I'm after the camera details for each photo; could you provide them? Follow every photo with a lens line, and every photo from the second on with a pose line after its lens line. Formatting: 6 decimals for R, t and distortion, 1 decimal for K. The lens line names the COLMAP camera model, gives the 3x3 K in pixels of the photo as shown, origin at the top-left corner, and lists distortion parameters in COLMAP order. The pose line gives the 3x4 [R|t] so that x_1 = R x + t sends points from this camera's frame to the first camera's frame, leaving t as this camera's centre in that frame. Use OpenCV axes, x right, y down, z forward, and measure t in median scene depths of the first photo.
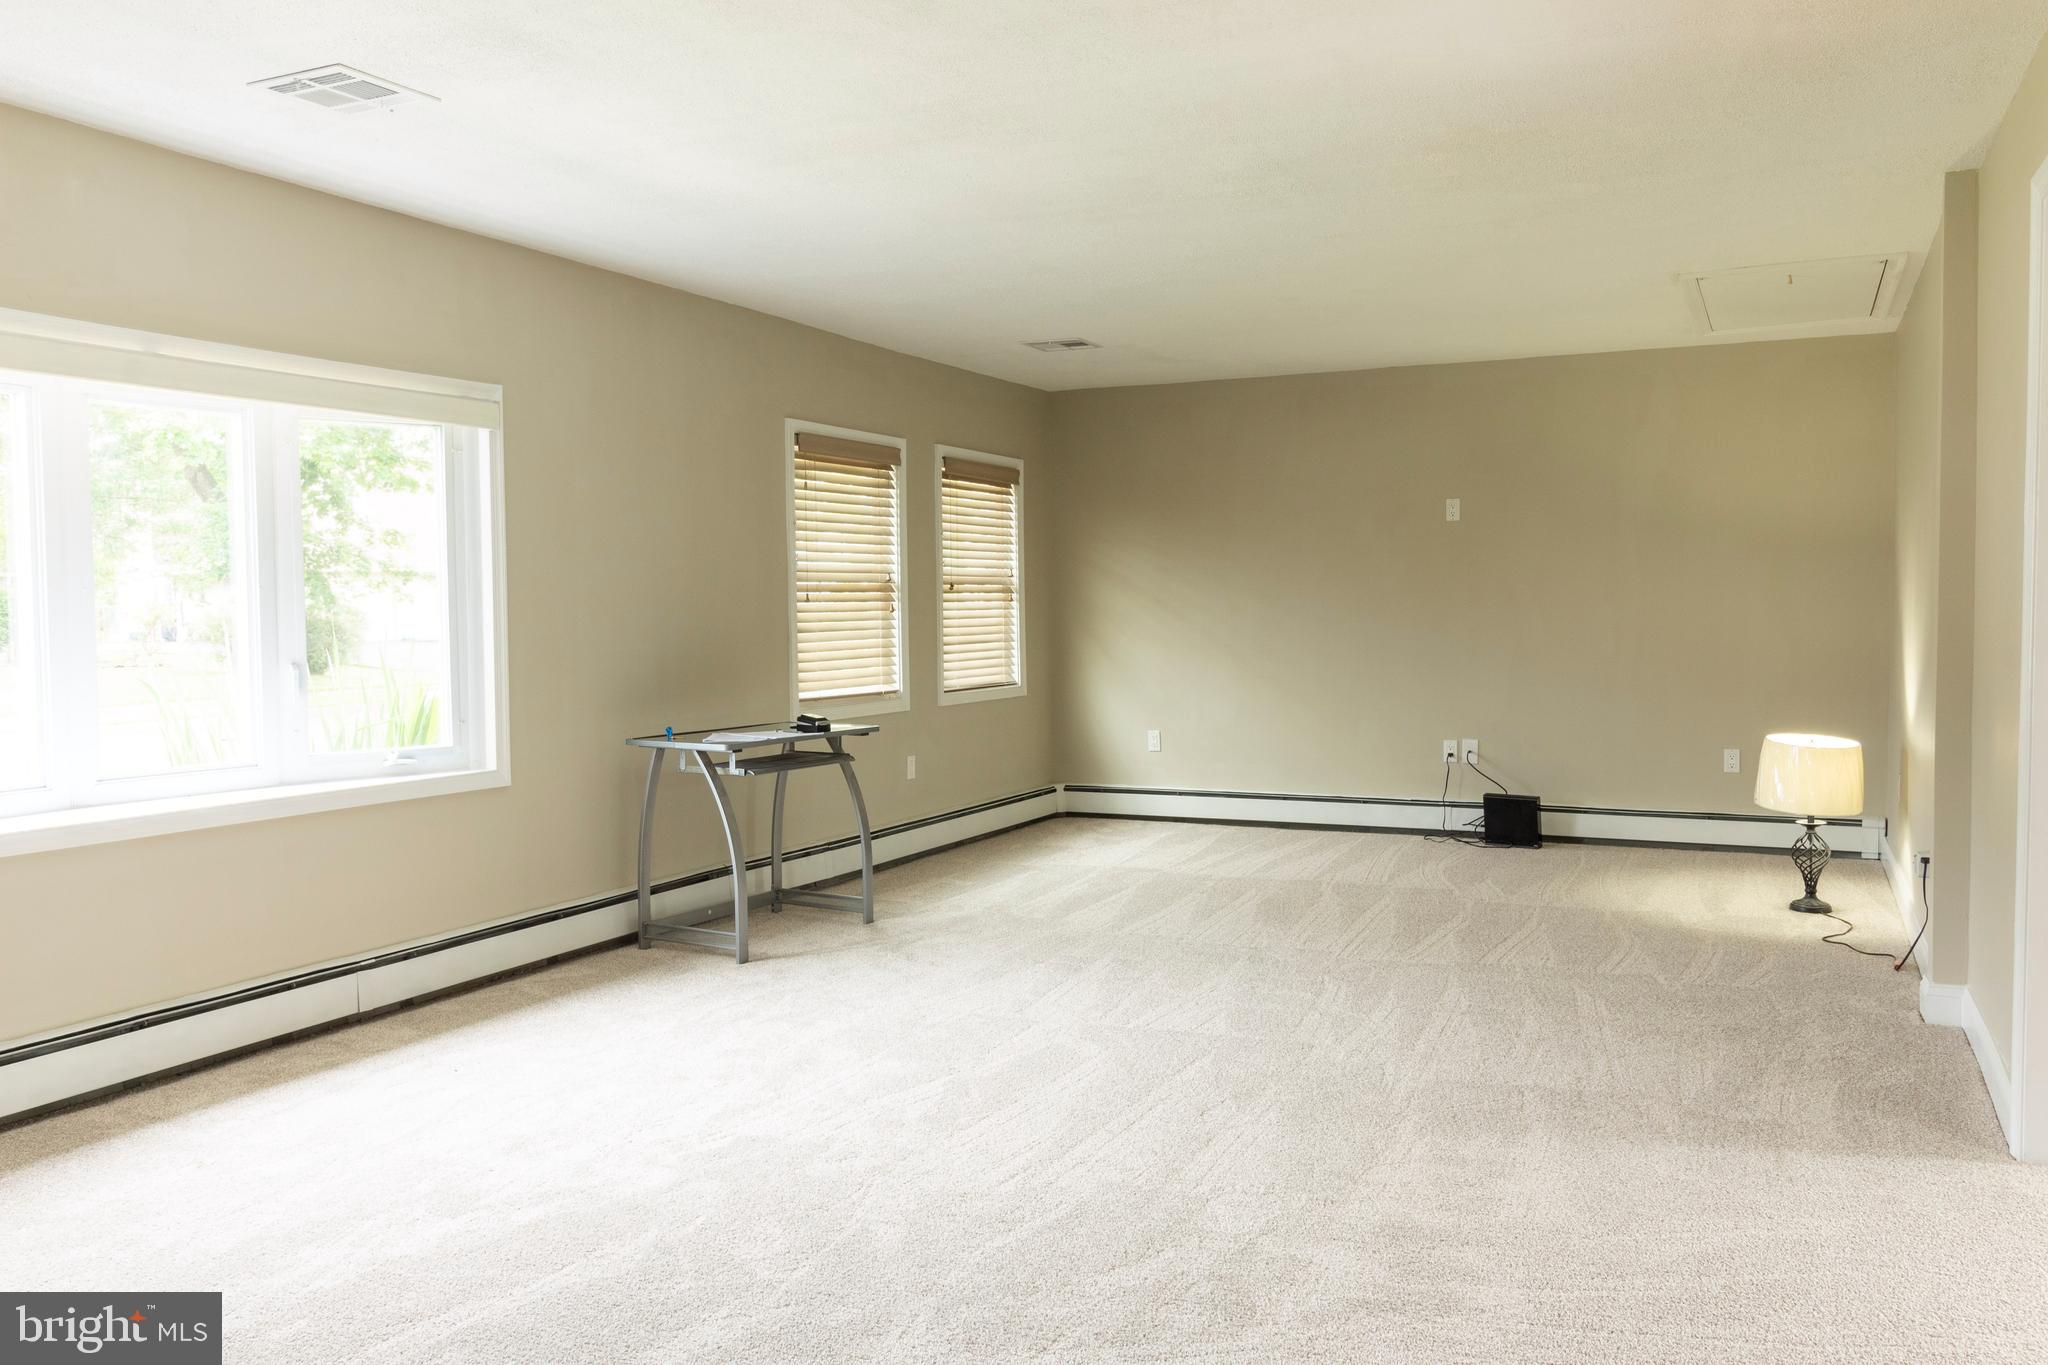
lens RADIAL K [[1662.2, 0, 1024.0], [0, 1662.2, 682.5], [0, 0, 1]] dist [0.009117, 0.000988]
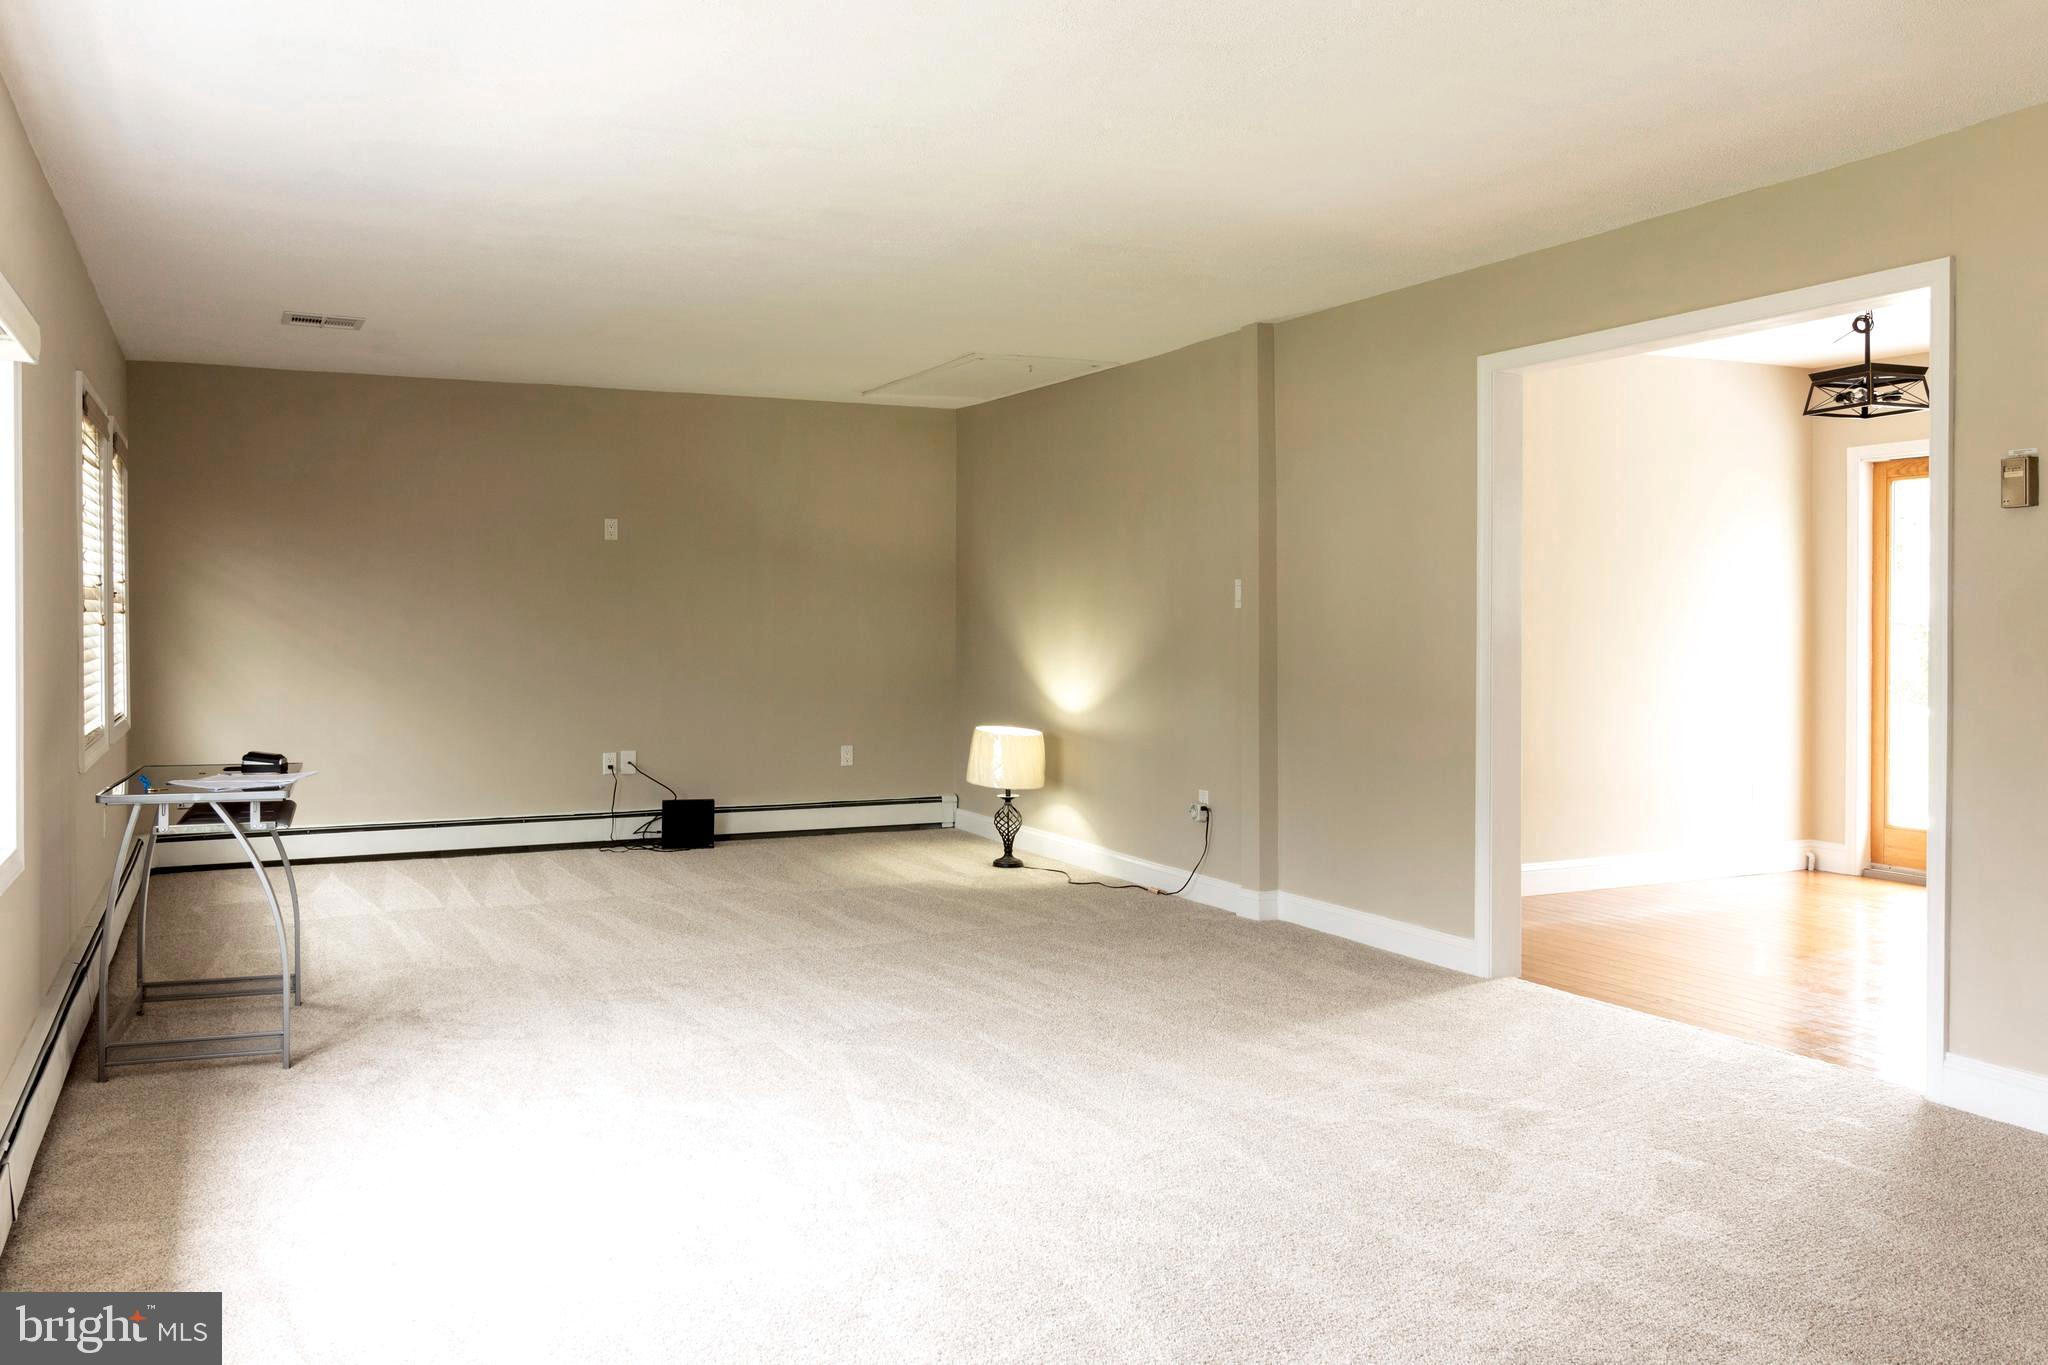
lens RADIAL K [[1676.6, 0, 1023.0], [0, 1676.6, 627.7], [0, 0, 1]] dist [0.005977, 0.000762]
pose [[0.626502, 0.003480, 0.779412, -0.413438], [0.032177, 0.999022, -0.030325, -0.003038], [-0.778755, 0.044078, 0.625778, 0.158303]]
